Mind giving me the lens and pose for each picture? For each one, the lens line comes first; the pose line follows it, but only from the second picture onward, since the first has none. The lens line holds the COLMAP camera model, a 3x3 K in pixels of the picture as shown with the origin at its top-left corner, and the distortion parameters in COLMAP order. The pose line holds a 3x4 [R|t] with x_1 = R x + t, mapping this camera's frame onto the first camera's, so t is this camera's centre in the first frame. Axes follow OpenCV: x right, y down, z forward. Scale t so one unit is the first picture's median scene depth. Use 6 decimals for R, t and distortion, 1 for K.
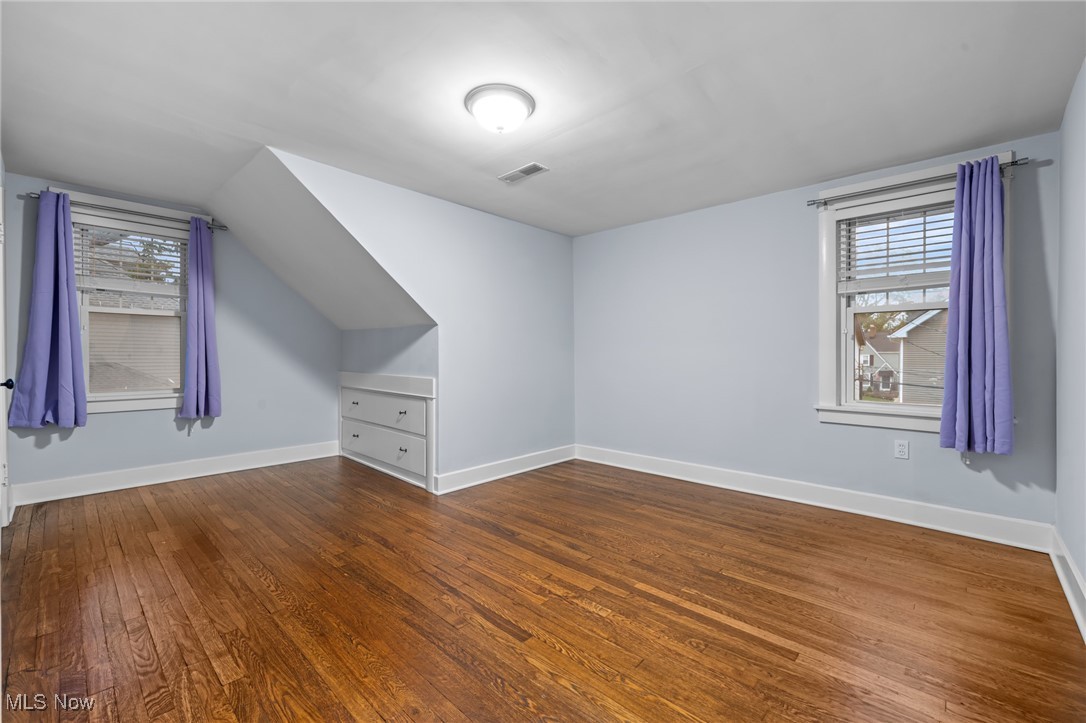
lens RADIAL K [[450.1, 0, 525.9], [0, 450.1, 353.4], [0, 0, 1]] dist [0.001931, 0.000425]
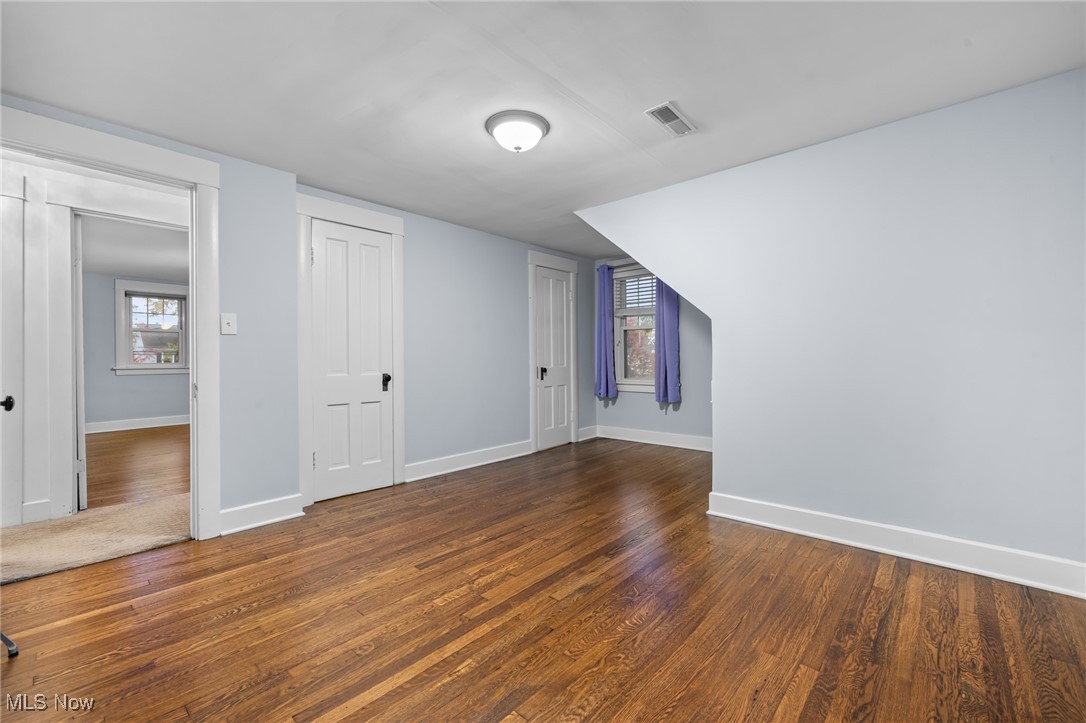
lens RADIAL K [[450.1, 0, 559.4], [0, 450.1, 357.3], [0, 0, 1]] dist [0.001931, 0.000425]
pose [[0.057393, -0.003338, -0.998346, 1.003838], [0.008647, 0.999959, -0.002846, 0.014778], [0.998314, -0.008469, 0.057420, 0.998711]]
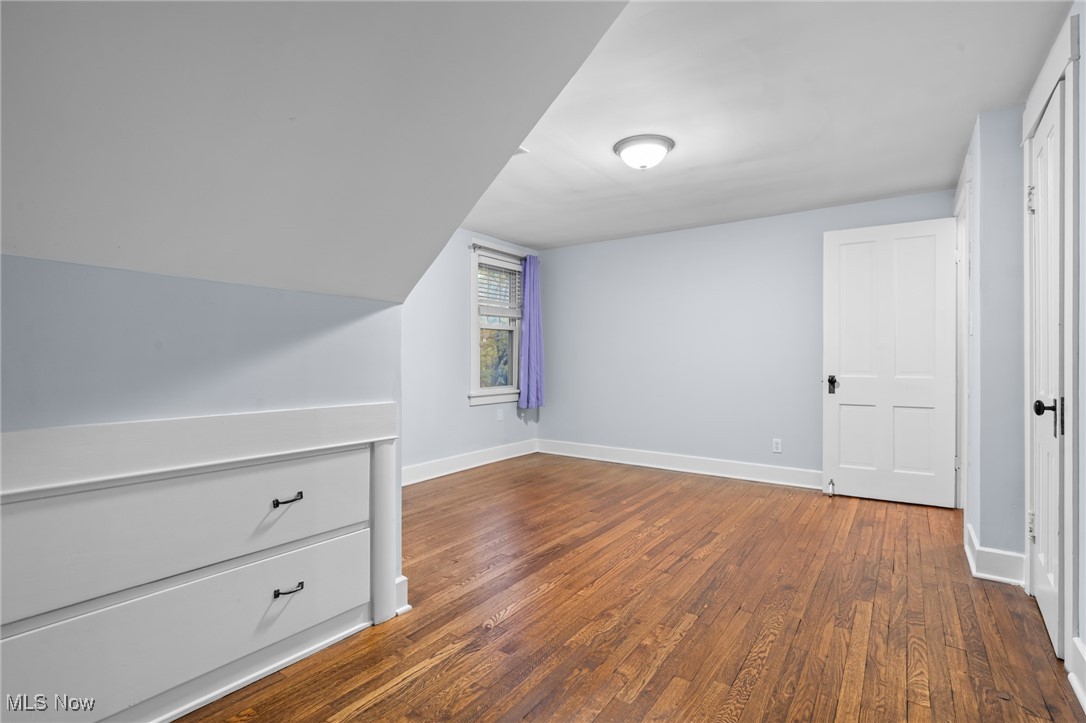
lens RADIAL K [[516.8, 0, 555.7], [0, 516.8, 363.0], [0, 0, 1]] dist [-0.002626, -0.000429]
pose [[-0.169708, -0.013843, 0.985397, -1.289159], [-0.006093, 0.999897, 0.012997, -0.002577], [-0.985476, -0.003799, -0.169775, 1.401314]]
